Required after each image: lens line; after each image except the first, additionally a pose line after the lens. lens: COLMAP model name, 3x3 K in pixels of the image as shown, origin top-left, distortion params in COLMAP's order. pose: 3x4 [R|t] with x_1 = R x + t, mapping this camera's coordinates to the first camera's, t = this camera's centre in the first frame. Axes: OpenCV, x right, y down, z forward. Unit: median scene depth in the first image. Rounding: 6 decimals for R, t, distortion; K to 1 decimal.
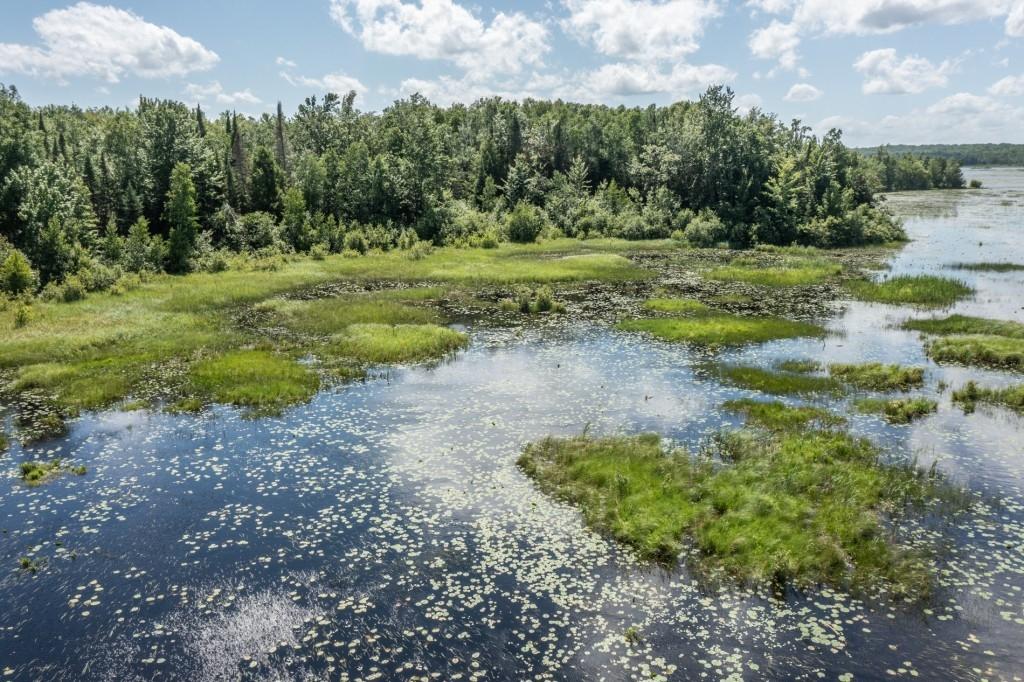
lens RADIAL K [[824.5, 0, 512.0], [0, 824.5, 341.0], [0, 0, 1]] dist [0.000363, 0.001796]
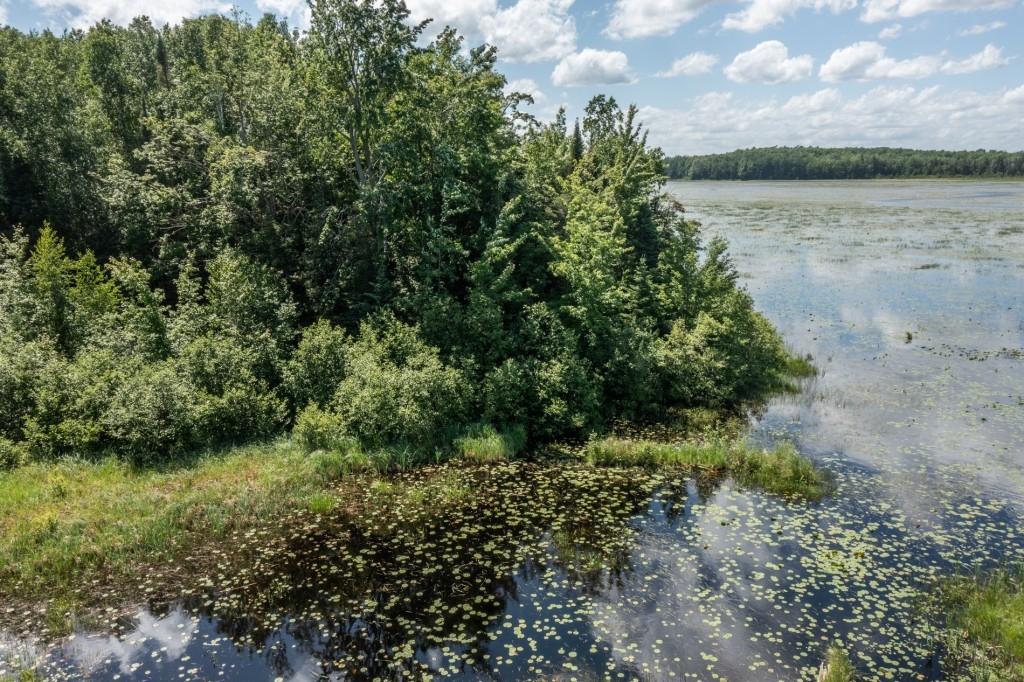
lens RADIAL K [[824.5, 0, 512.0], [0, 824.5, 341.0], [0, 0, 1]] dist [0.000363, 0.001796]
pose [[0.831295, -0.108886, 0.545061, 0.097031], [0.113328, 0.993228, 0.025575, -0.146224], [-0.544155, 0.040510, 0.838006, 0.670567]]
